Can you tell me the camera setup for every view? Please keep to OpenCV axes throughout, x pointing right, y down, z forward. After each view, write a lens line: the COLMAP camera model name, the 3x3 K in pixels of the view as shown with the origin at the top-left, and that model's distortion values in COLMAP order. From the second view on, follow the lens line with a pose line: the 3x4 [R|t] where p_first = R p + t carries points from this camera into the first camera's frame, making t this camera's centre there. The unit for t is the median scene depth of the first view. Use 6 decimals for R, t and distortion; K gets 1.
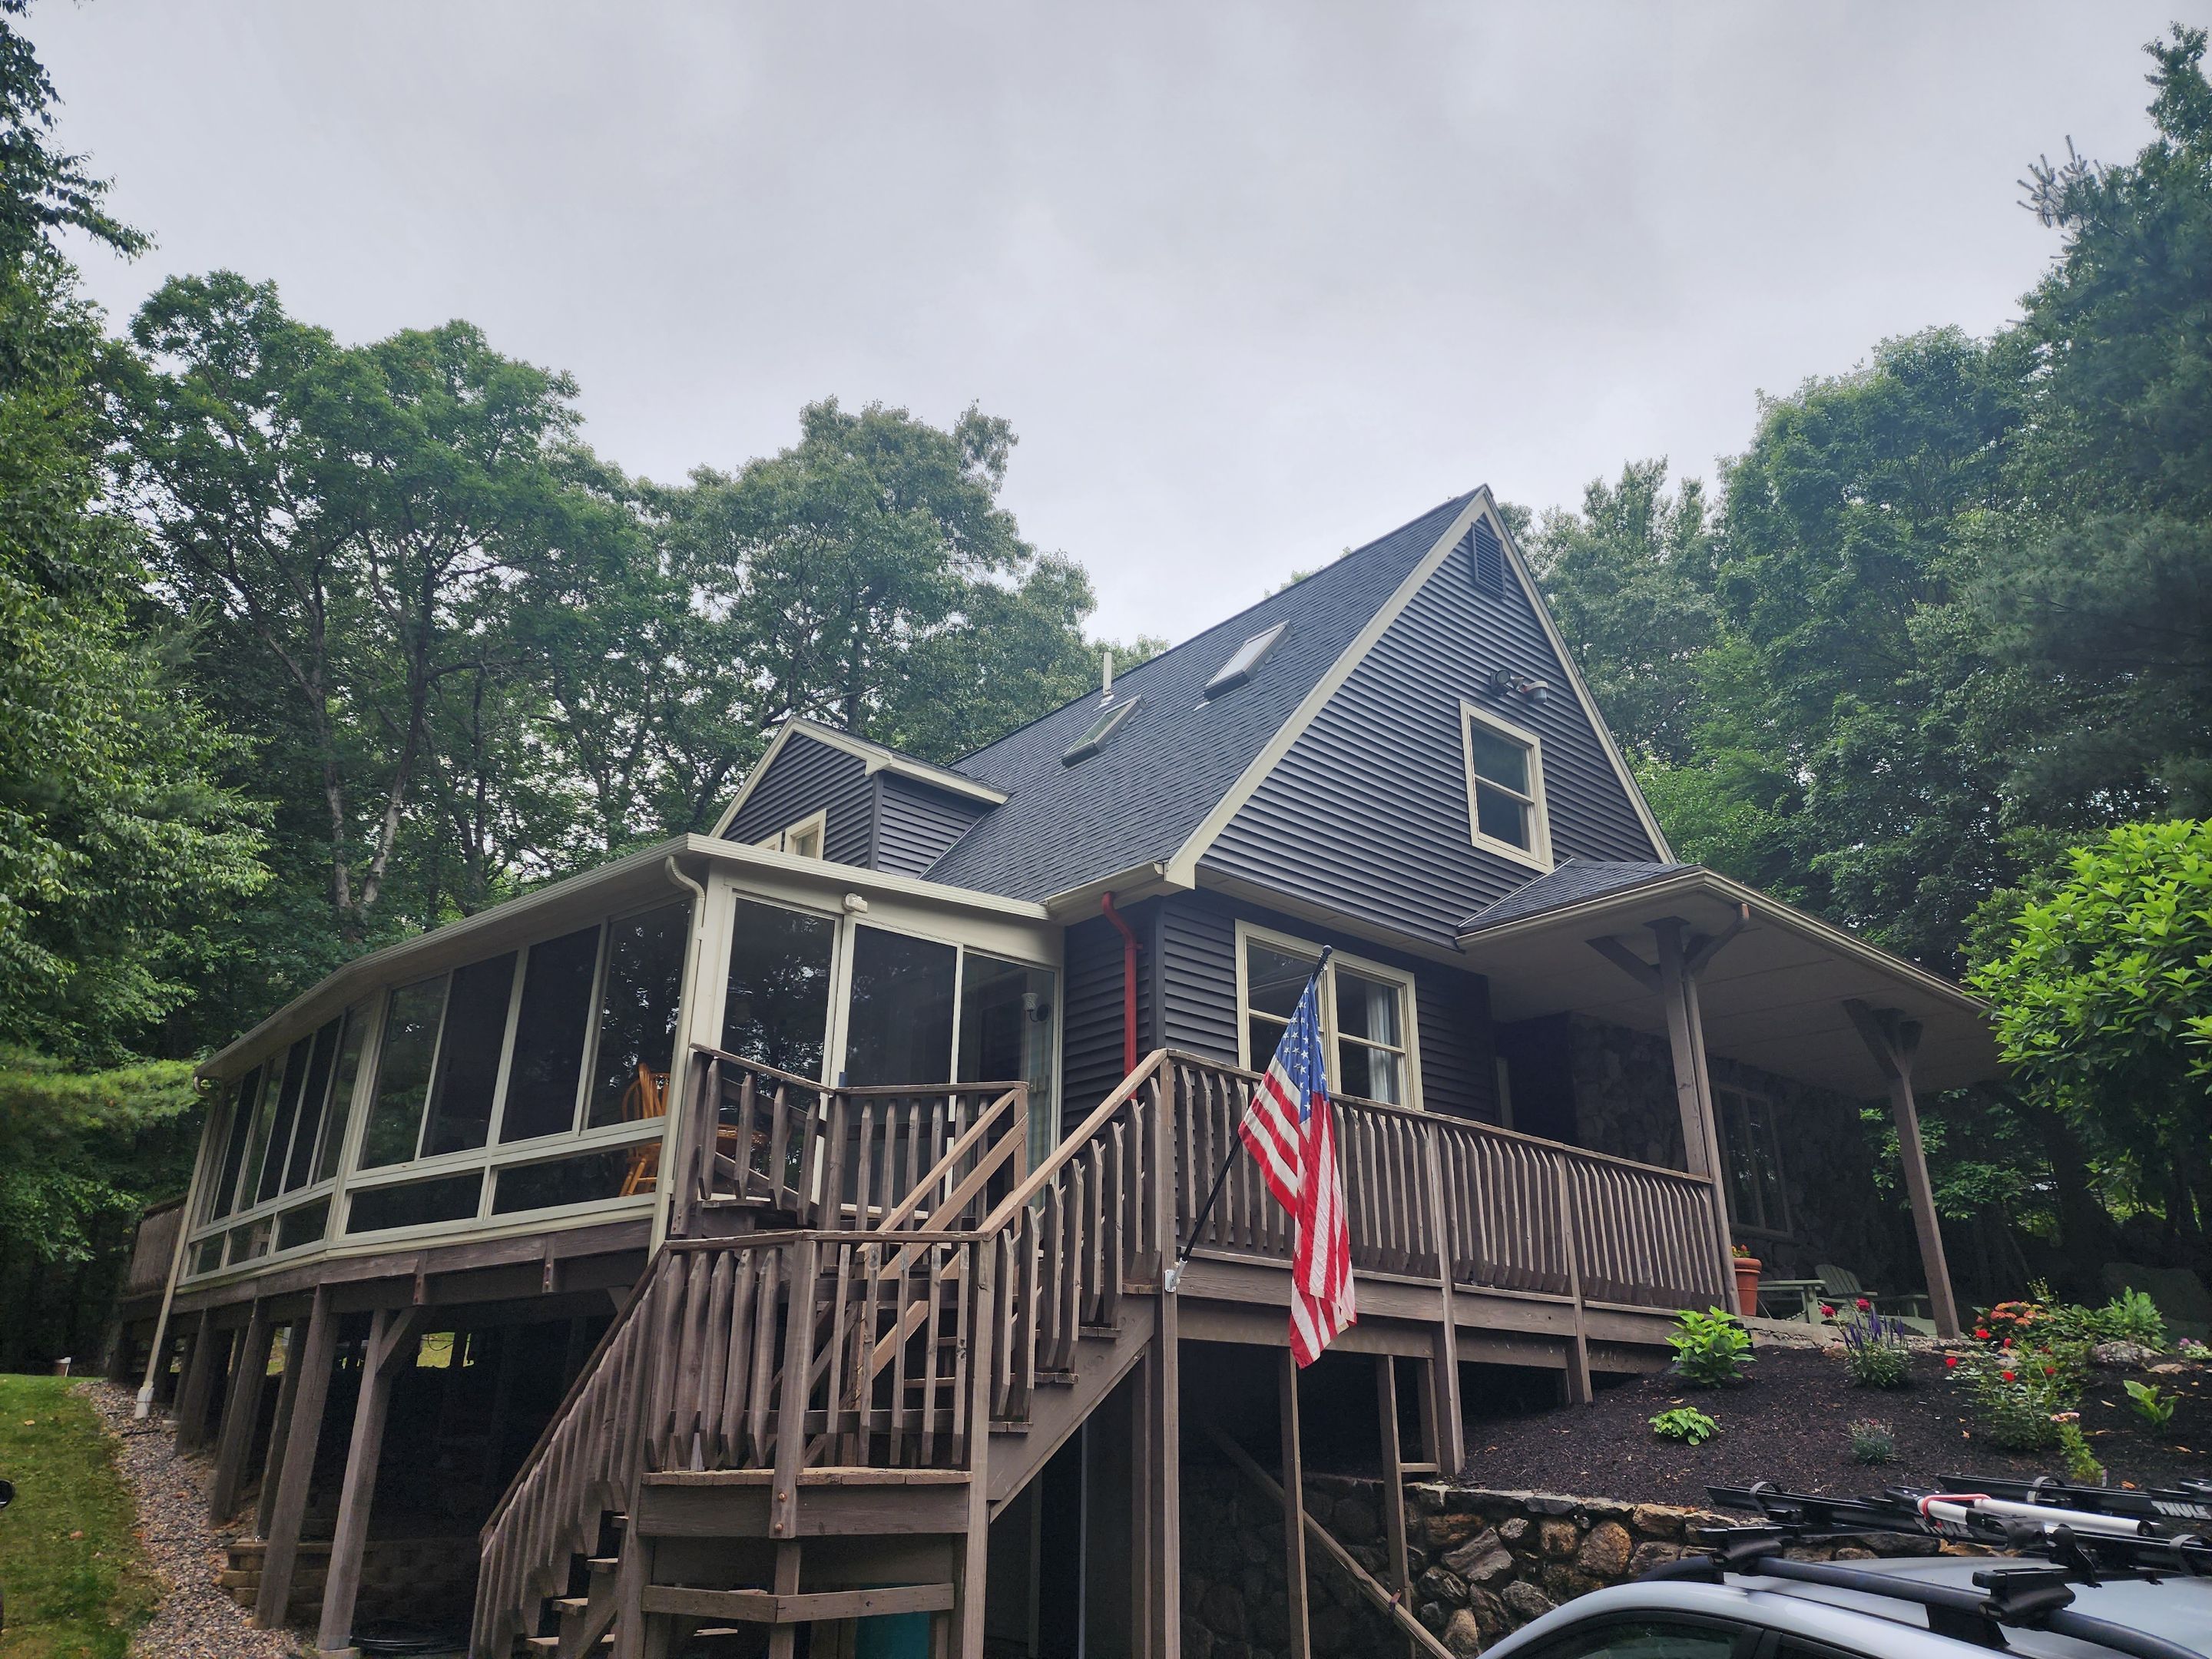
lens RADIAL K [[1547.0, 0, 1172.2], [0, 1547.0, 776.5], [0, 0, 1]] dist [0.003529, -0.004369]
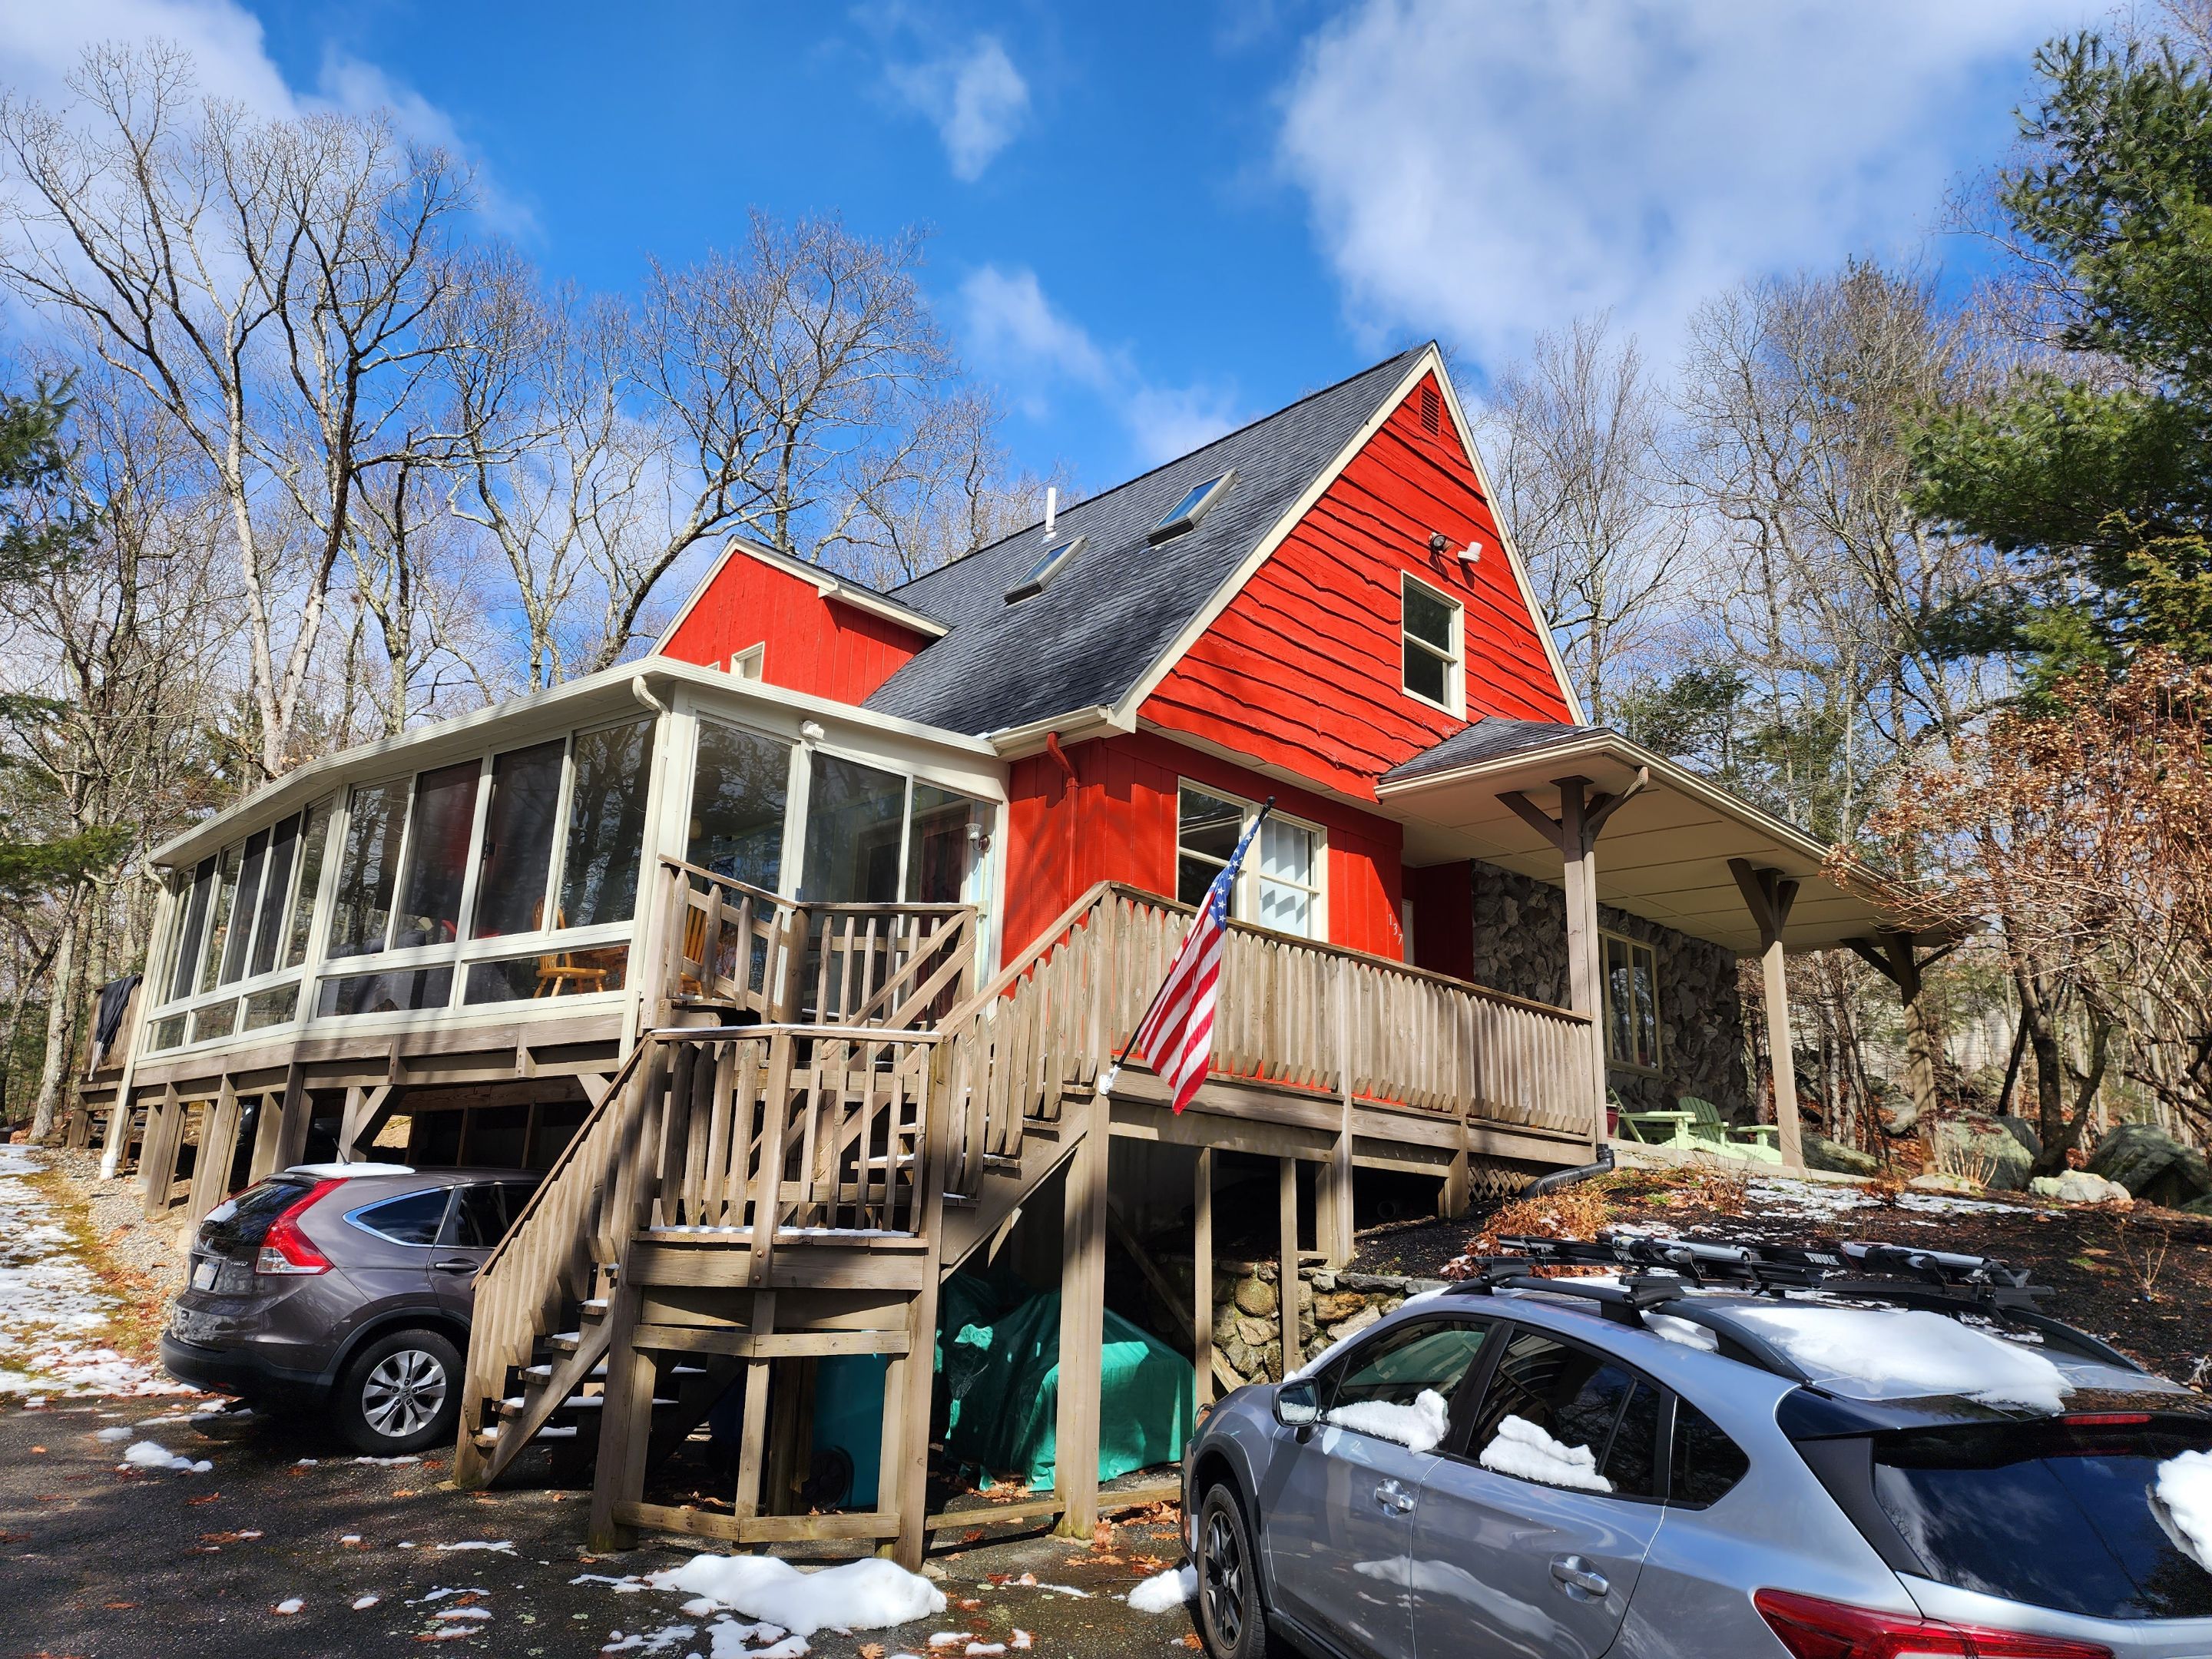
lens RADIAL K [[1491.7, 0, 1131.6], [0, 1491.7, 828.6], [0, 0, 1]] dist [0.085876, -0.081027]
pose [[0.998723, 0.044173, 0.024535, -0.009141], [-0.047208, 0.988831, 0.141369, -0.006978], [-0.018016, -0.142347, 0.989653, -0.027543]]
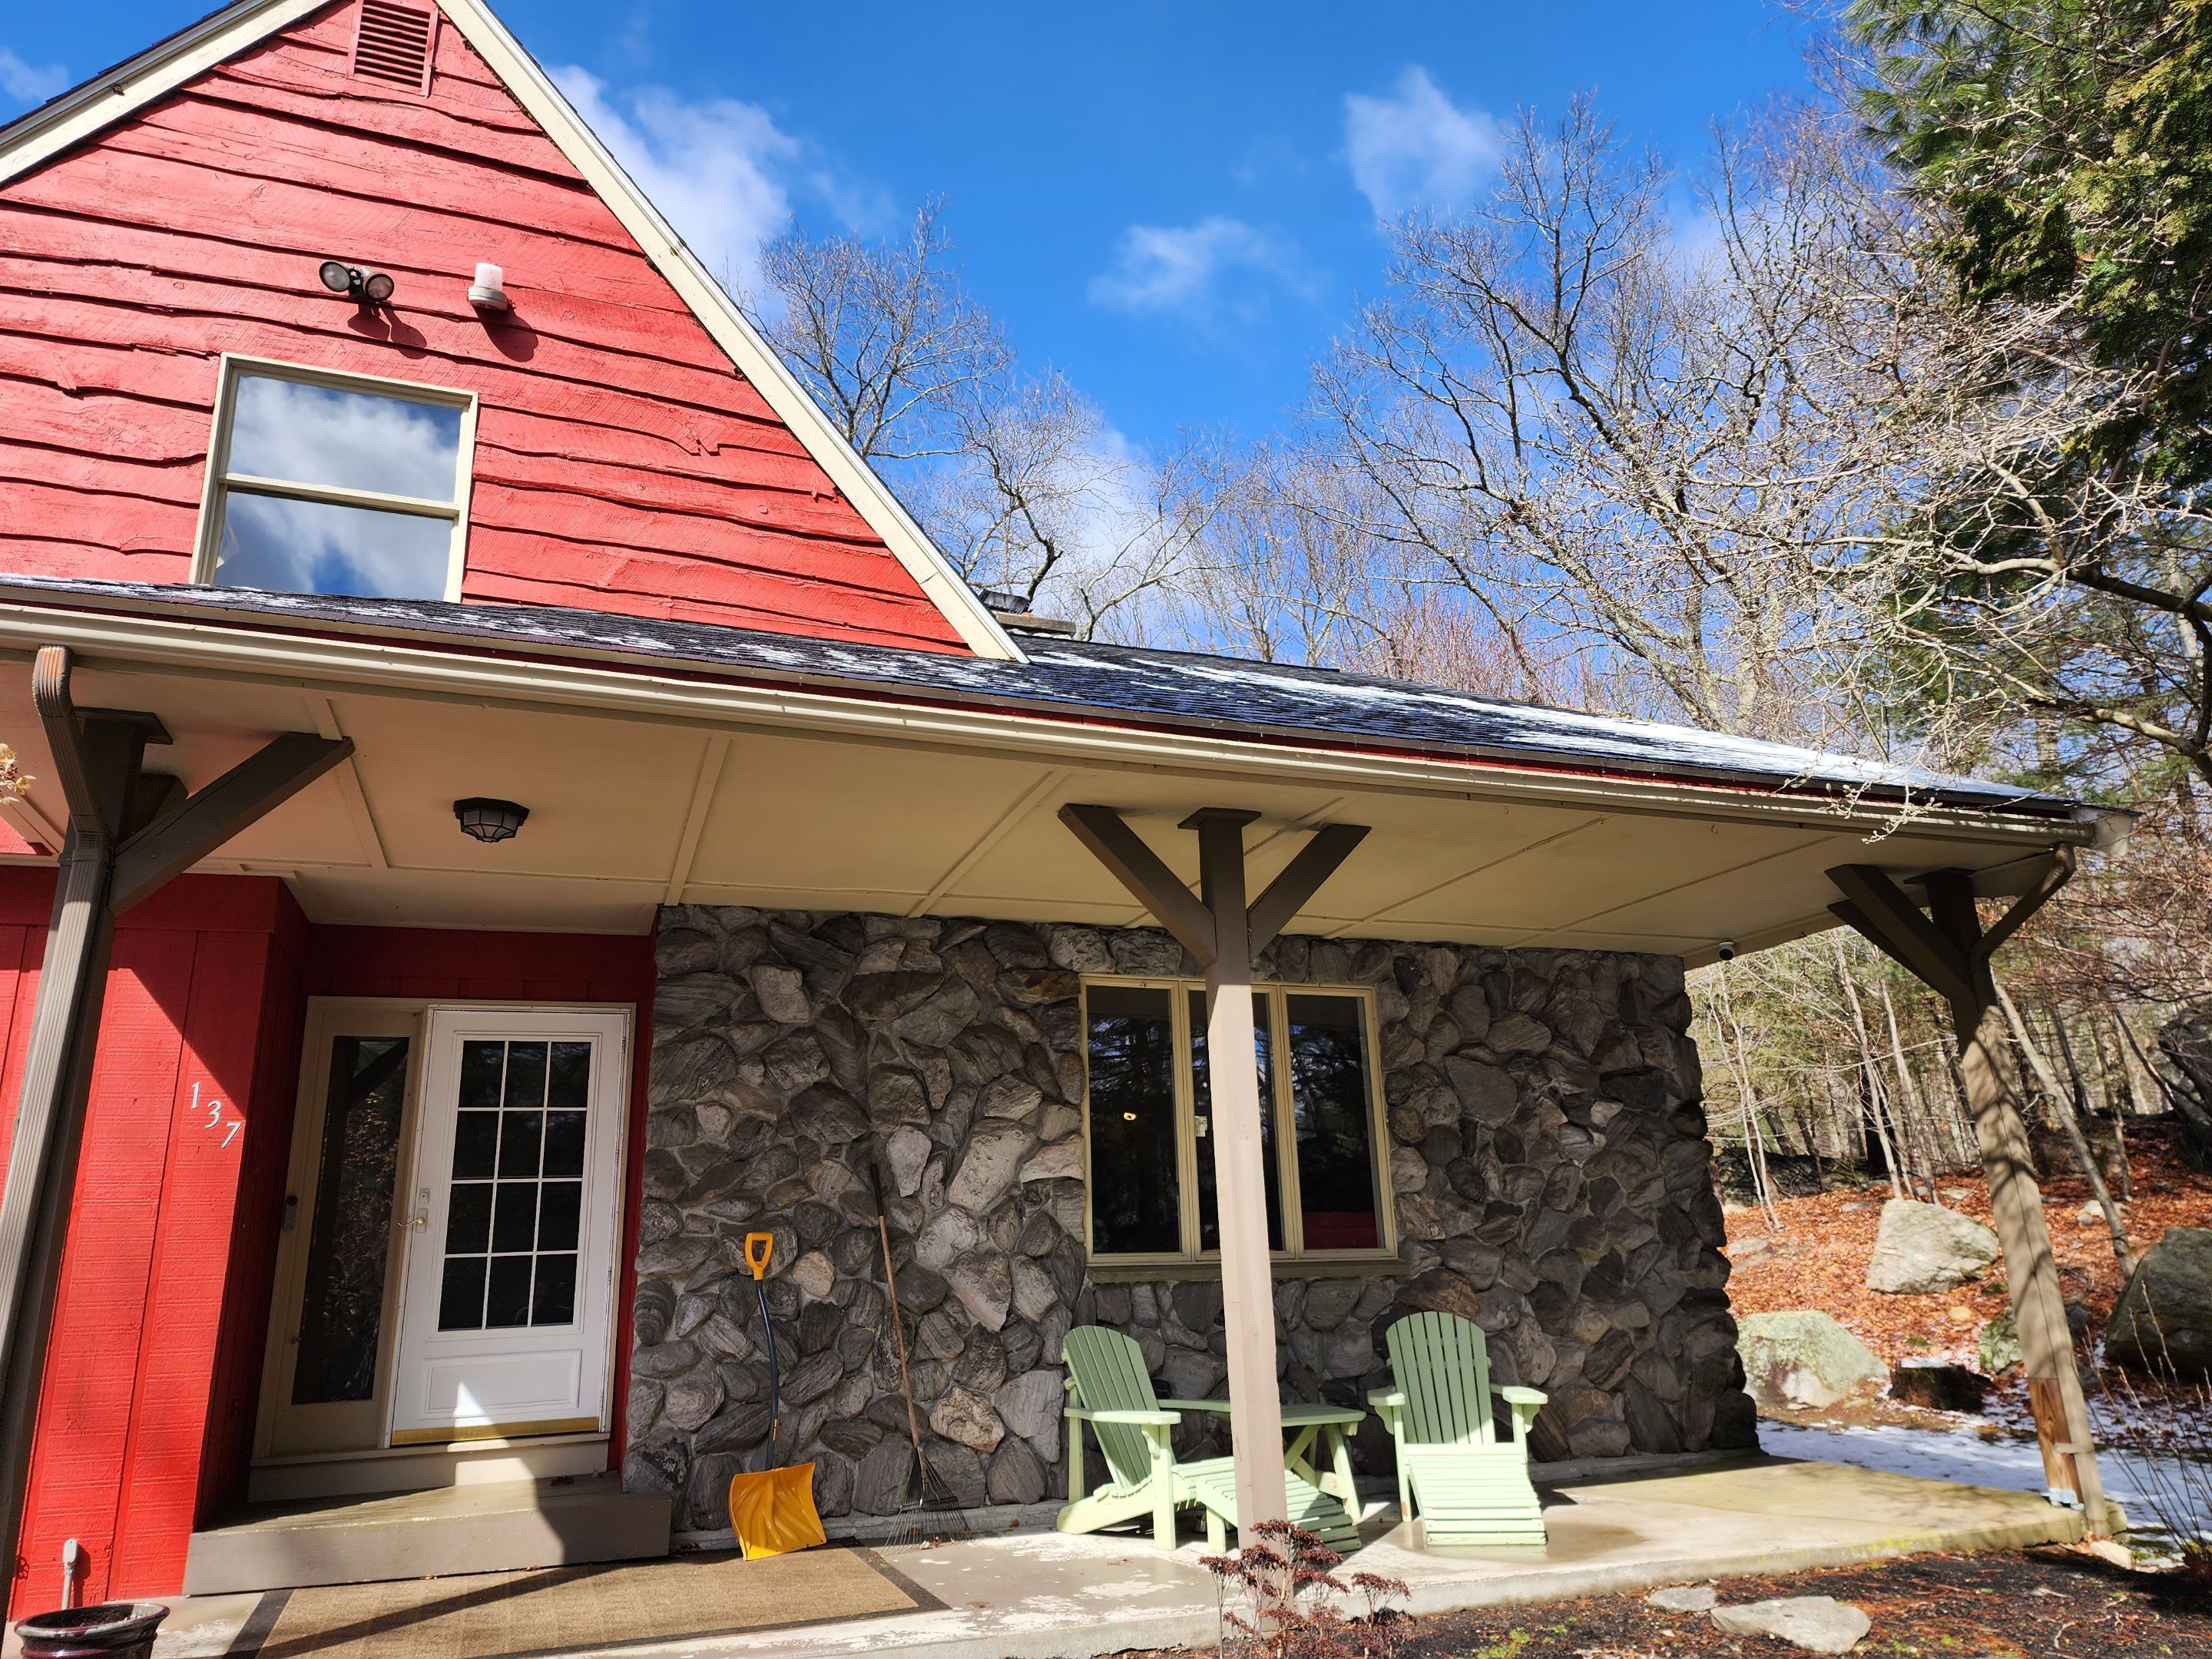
lens RADIAL K [[1491.7, 0, 1131.6], [0, 1491.7, 828.6], [0, 0, 1]] dist [0.085876, -0.081027]
pose [[0.919101, -0.139322, -0.368570, 0.704853], [0.181712, 0.979865, 0.082739, 0.135027], [0.349621, -0.143019, 0.925911, 0.708016]]
